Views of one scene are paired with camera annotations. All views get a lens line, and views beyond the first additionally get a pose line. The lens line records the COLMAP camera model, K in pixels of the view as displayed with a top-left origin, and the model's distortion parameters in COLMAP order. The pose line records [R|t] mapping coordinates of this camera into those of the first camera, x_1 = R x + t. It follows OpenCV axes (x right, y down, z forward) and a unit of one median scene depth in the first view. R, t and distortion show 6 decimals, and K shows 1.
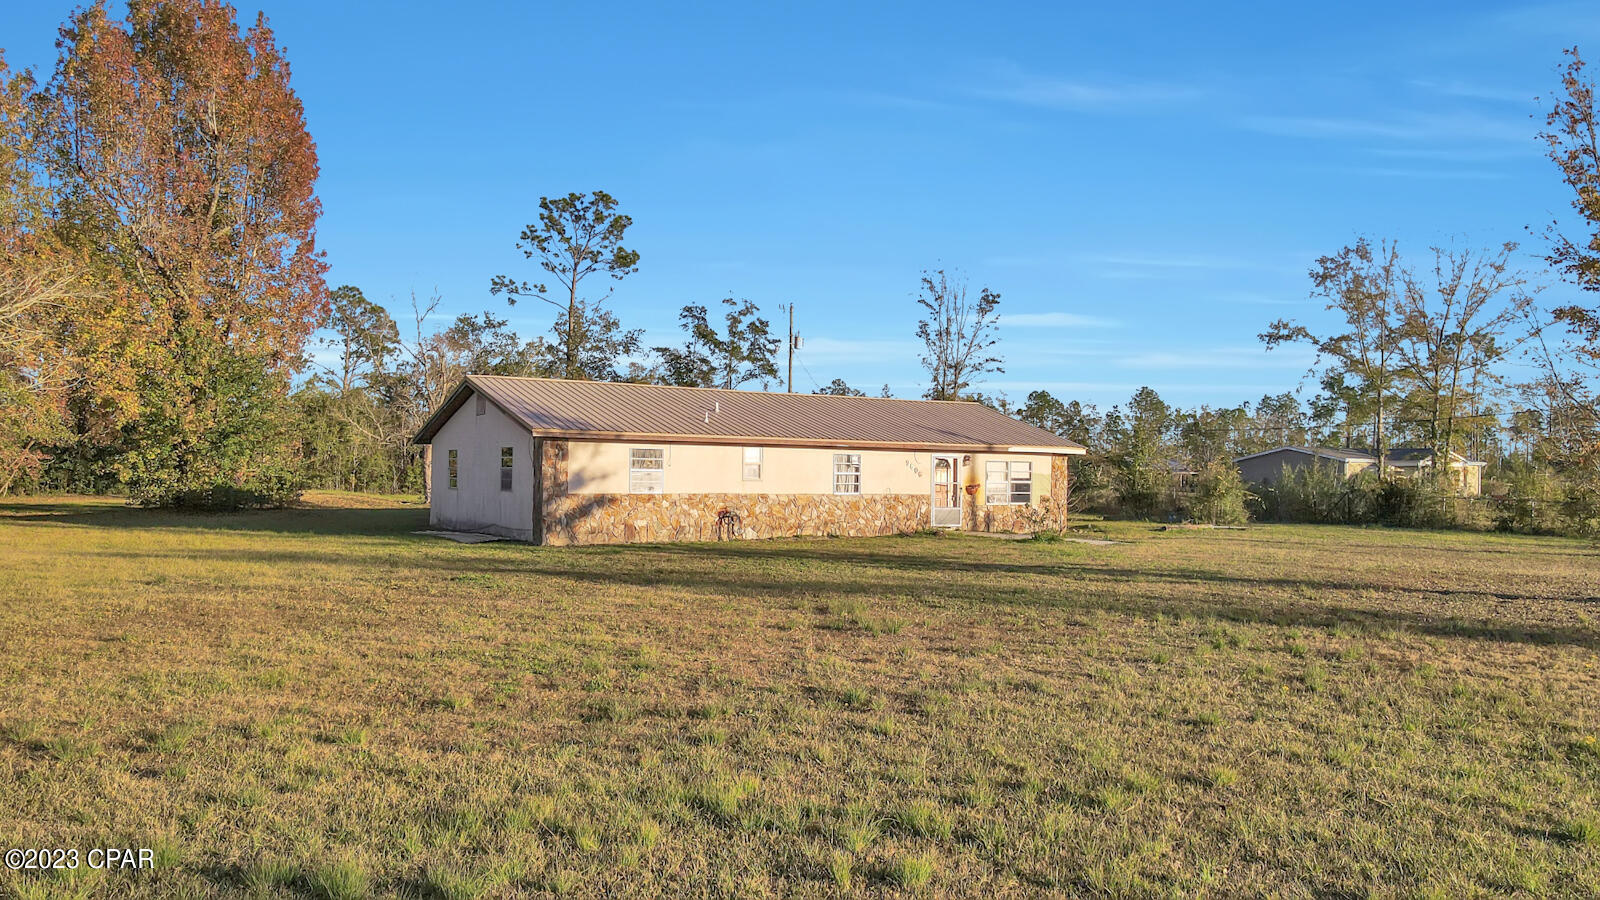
lens RADIAL K [[1161.3, 0, 795.5], [0, 1161.3, 453.4], [0, 0, 1]] dist [-0.006453, 0.001120]
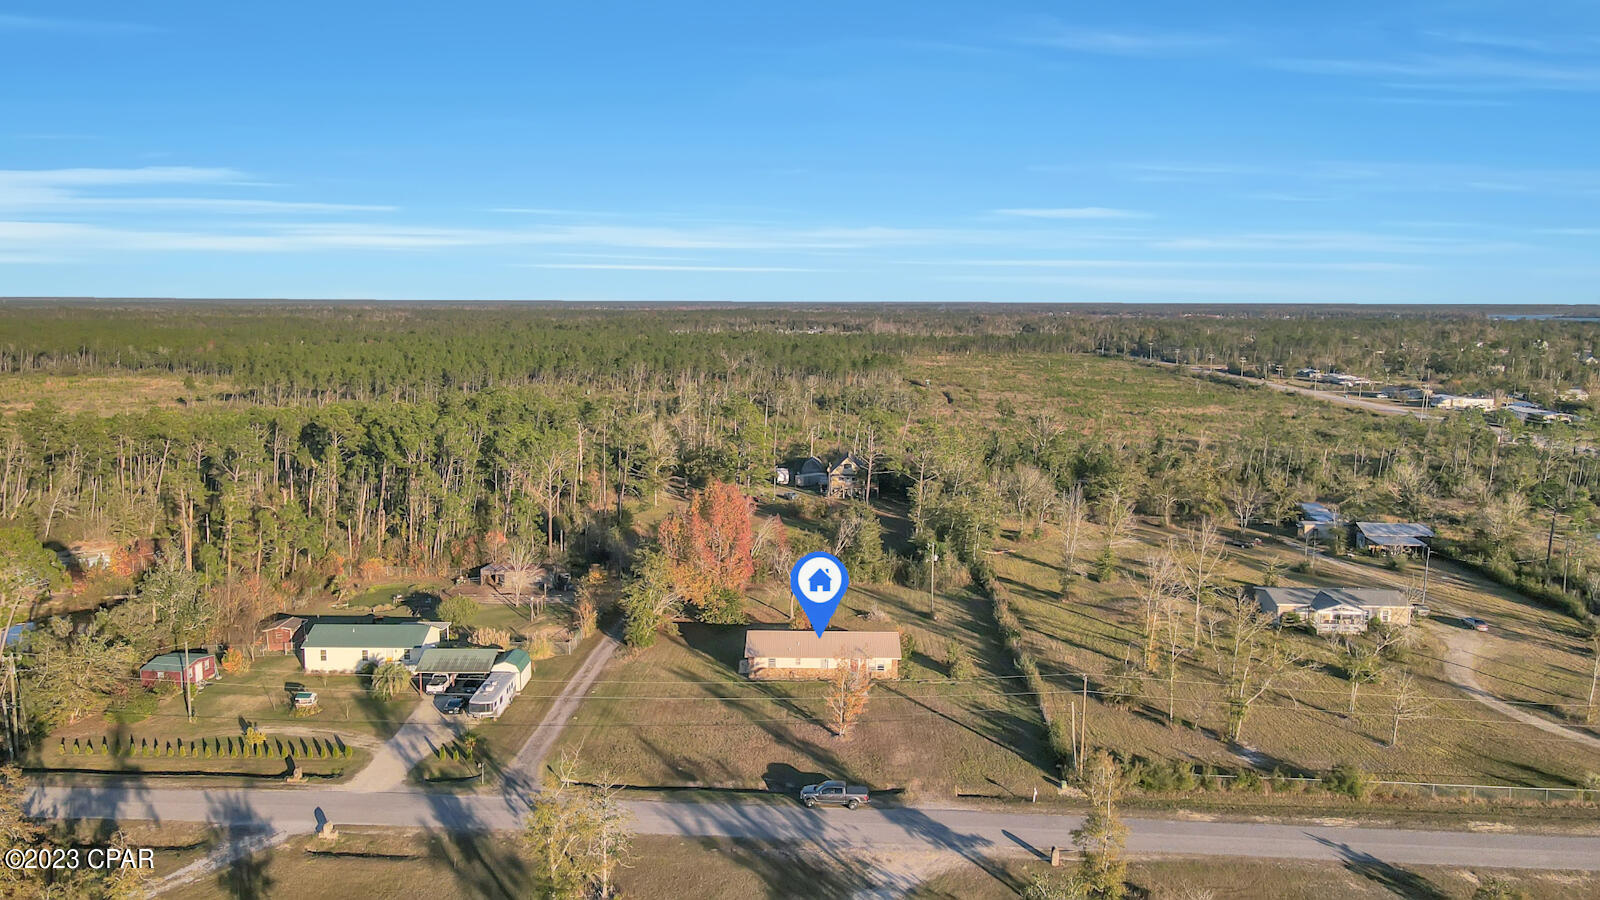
lens RADIAL K [[1161.3, 0, 800.0], [0, 1161.3, 449.5], [0, 0, 1]] dist [-0.006453, 0.001120]
pose [[0.833458, 0.060035, -0.549312, 2.112186], [0.010030, 0.992273, 0.123665, -1.202071], [0.552492, -0.108579, 0.826416, -2.309311]]
